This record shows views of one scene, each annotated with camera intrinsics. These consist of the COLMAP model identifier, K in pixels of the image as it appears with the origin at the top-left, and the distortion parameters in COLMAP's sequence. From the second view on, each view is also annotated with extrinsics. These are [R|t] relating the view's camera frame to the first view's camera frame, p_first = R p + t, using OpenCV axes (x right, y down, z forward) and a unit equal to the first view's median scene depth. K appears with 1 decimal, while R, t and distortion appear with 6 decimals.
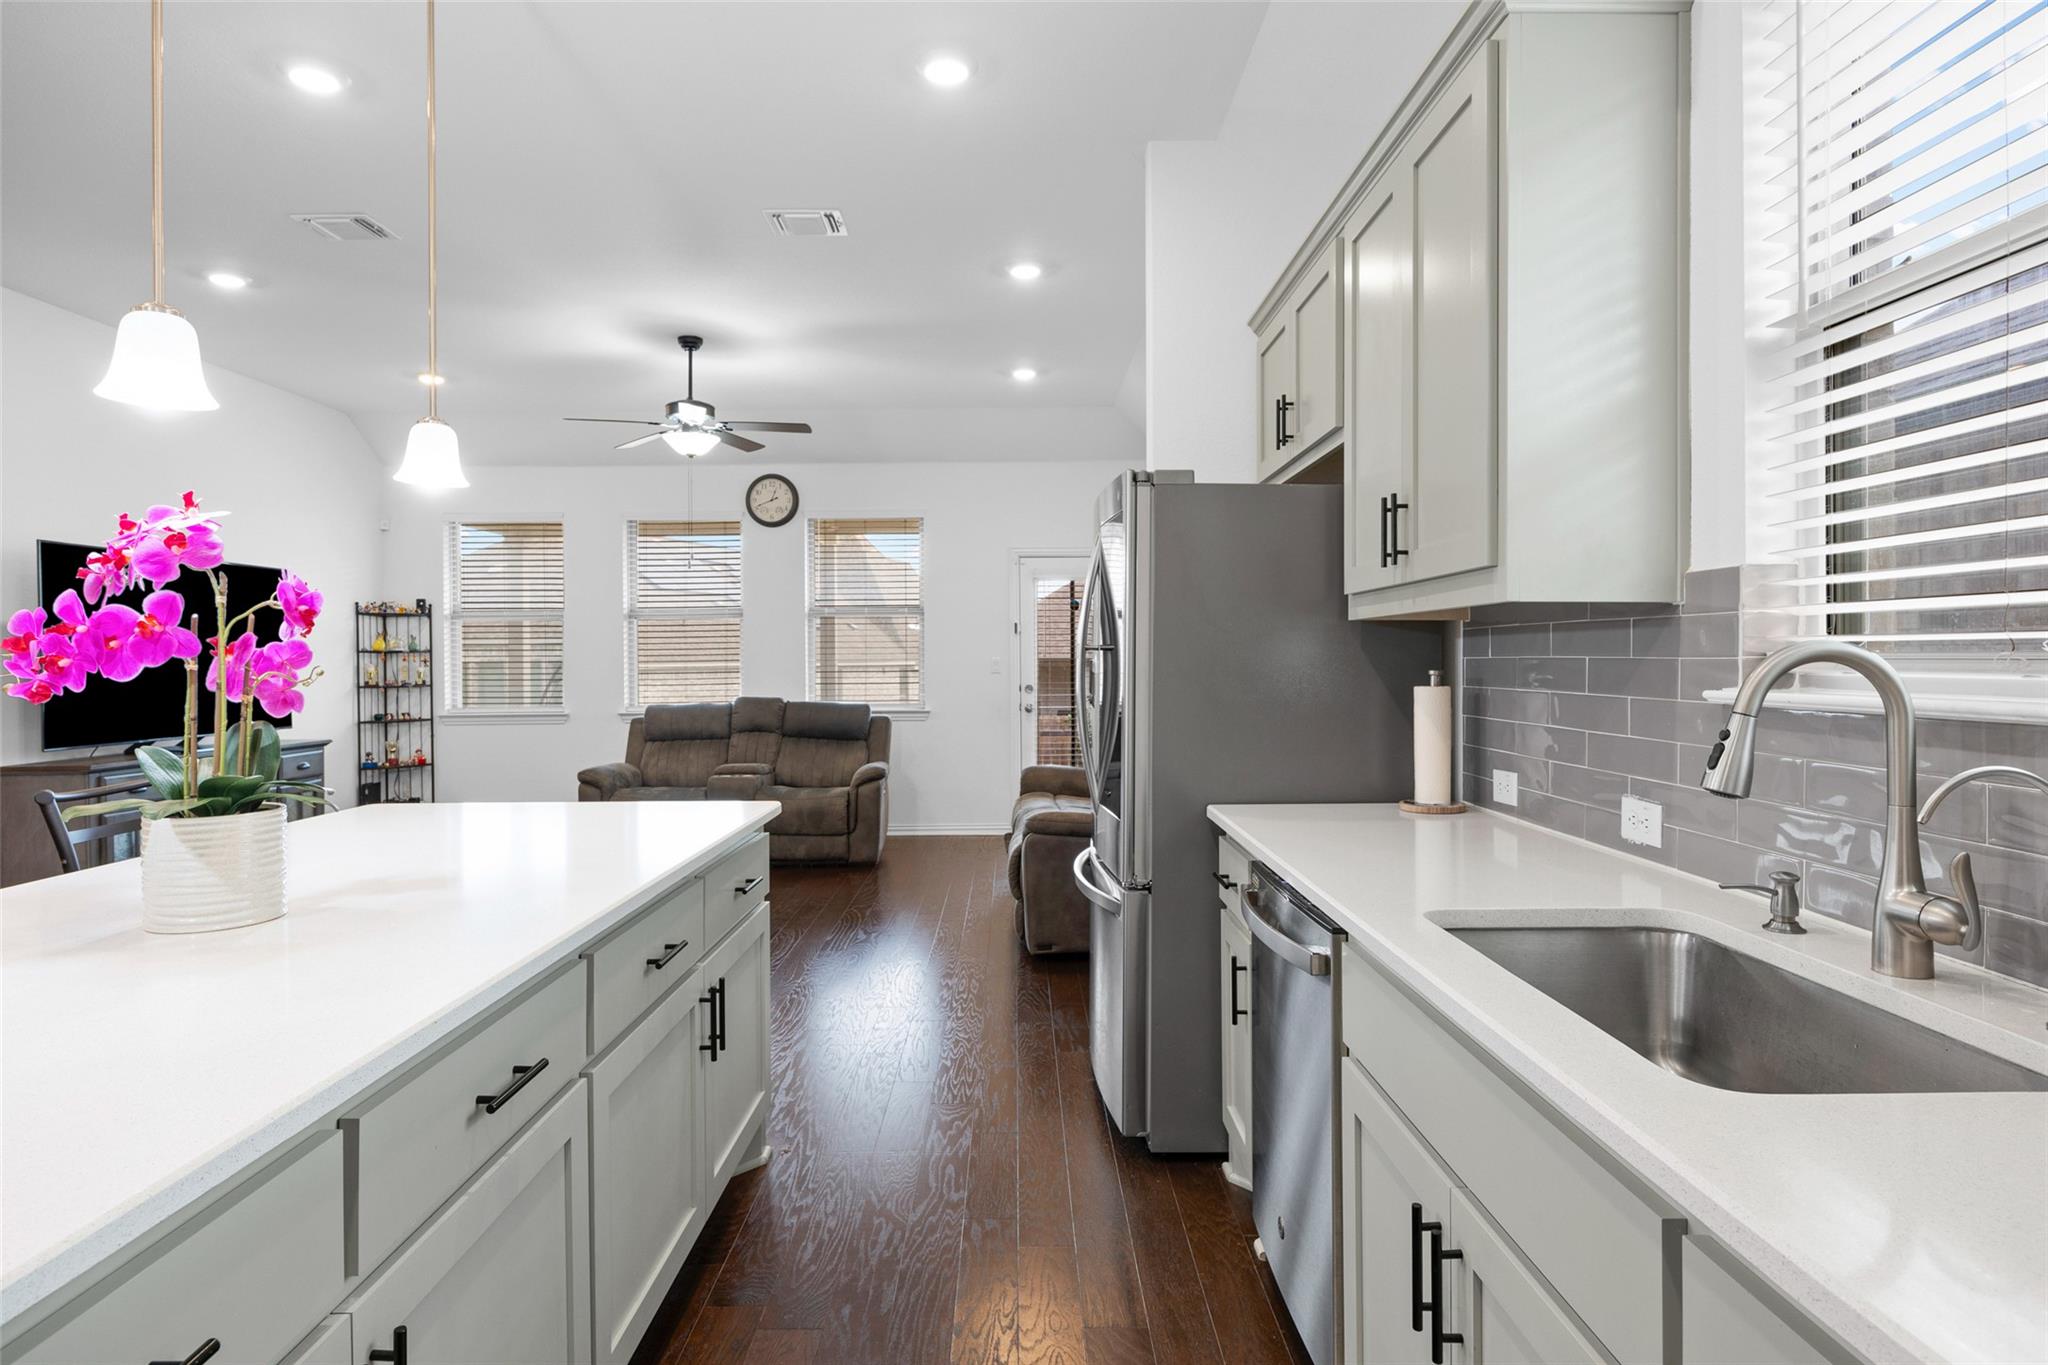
lens RADIAL K [[1101.5, 0, 1032.3], [0, 1101.5, 677.8], [0, 0, 1]] dist [0.001706, -0.001493]
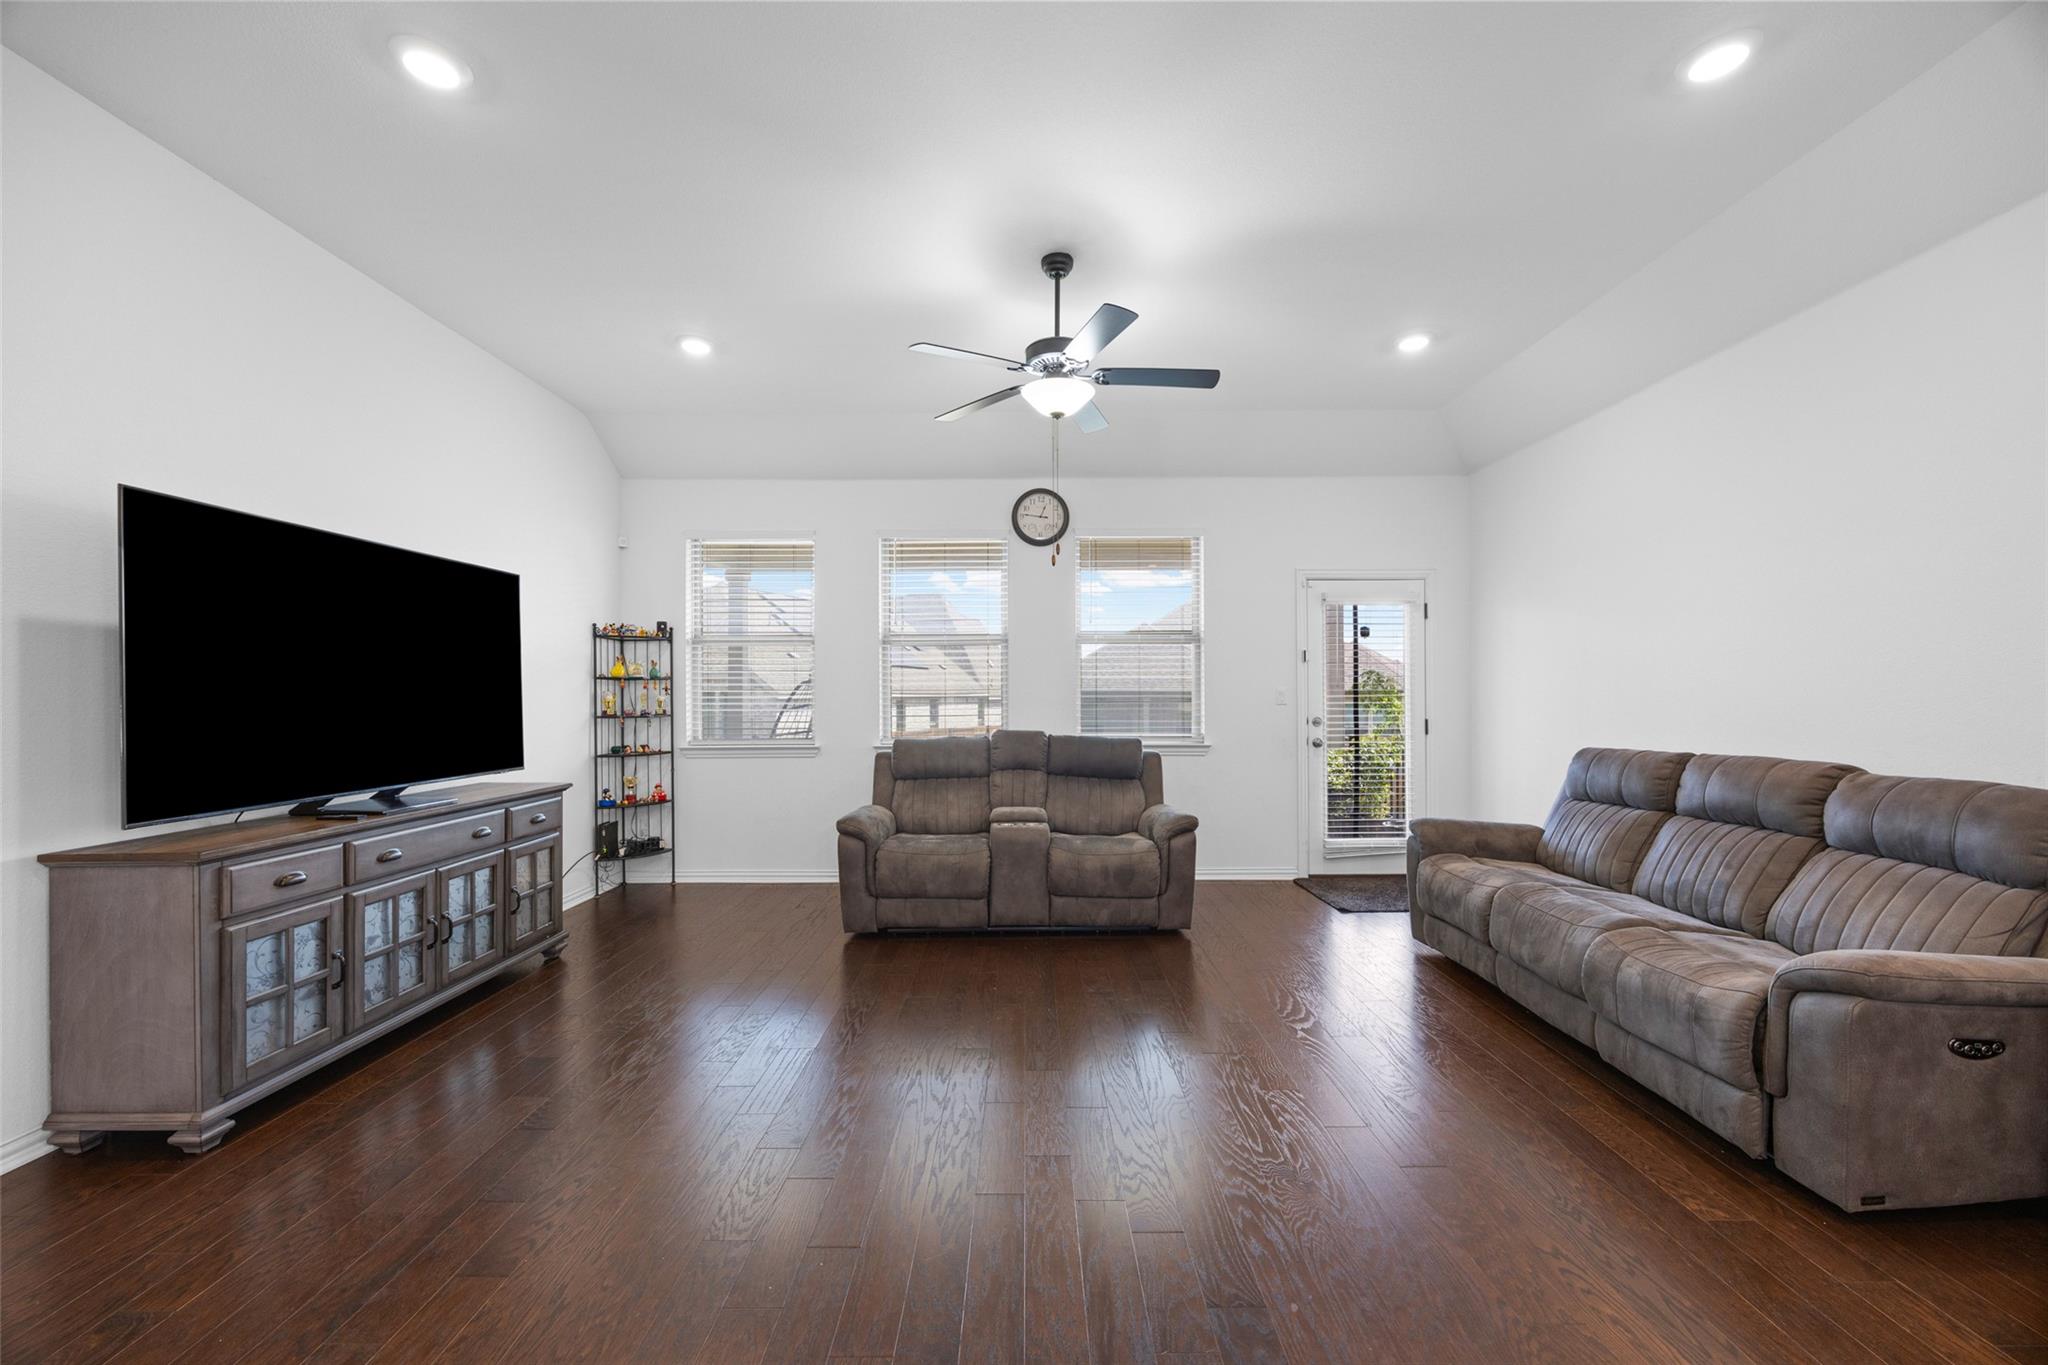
lens RADIAL K [[790.5, 0, 1014.9], [0, 790.5, 696.4], [0, 0, 1]] dist [0.010486, 0.000325]
pose [[0.999453, 0.009531, -0.031655, -0.237933], [-0.009903, 0.999884, -0.011595, -0.003985], [0.031541, 0.011902, 0.999432, 0.346670]]
